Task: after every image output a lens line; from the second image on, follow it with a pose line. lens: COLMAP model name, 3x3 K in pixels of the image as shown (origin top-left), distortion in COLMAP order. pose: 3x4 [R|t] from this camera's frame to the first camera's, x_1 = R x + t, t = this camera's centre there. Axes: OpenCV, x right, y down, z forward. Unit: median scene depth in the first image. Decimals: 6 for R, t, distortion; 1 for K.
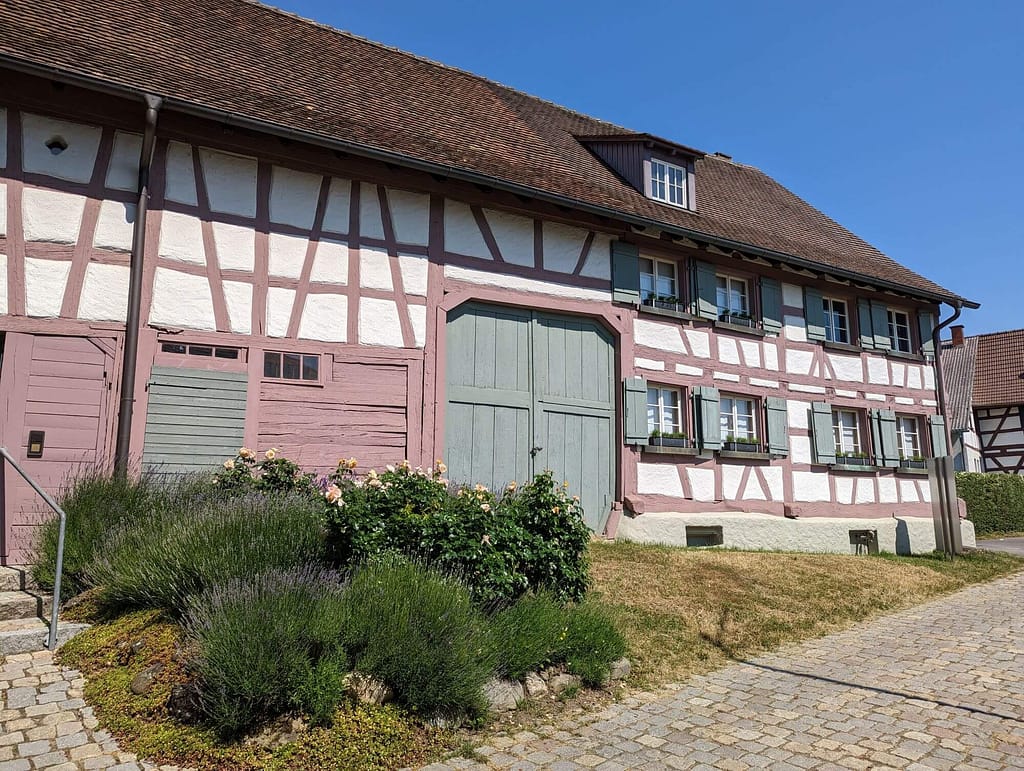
lens RADIAL K [[701.7, 0, 511.3], [0, 701.7, 378.9], [0, 0, 1]] dist [0.062576, -0.004433]
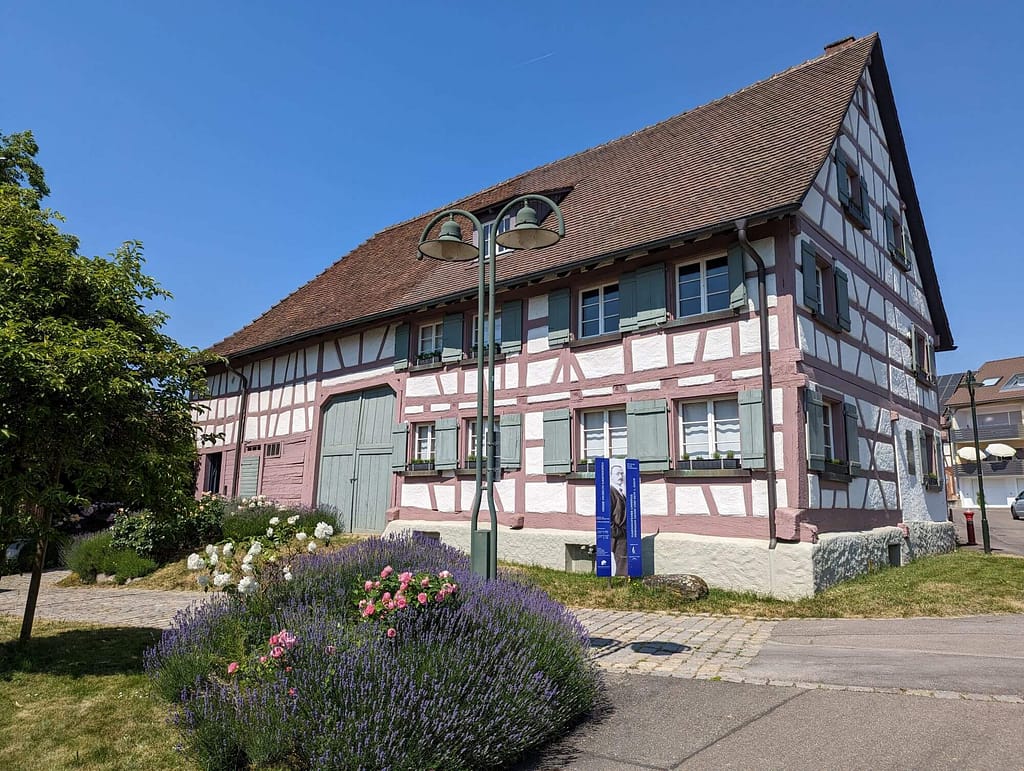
lens RADIAL K [[701.7, 0, 512.0], [0, 701.7, 389.6], [0, 0, 1]] dist [0.062576, -0.004433]
pose [[0.325546, -0.167028, -0.930656, 1.446444], [0.139790, 0.981959, -0.127337, 0.132399], [0.935136, -0.088642, 0.343022, 0.688618]]
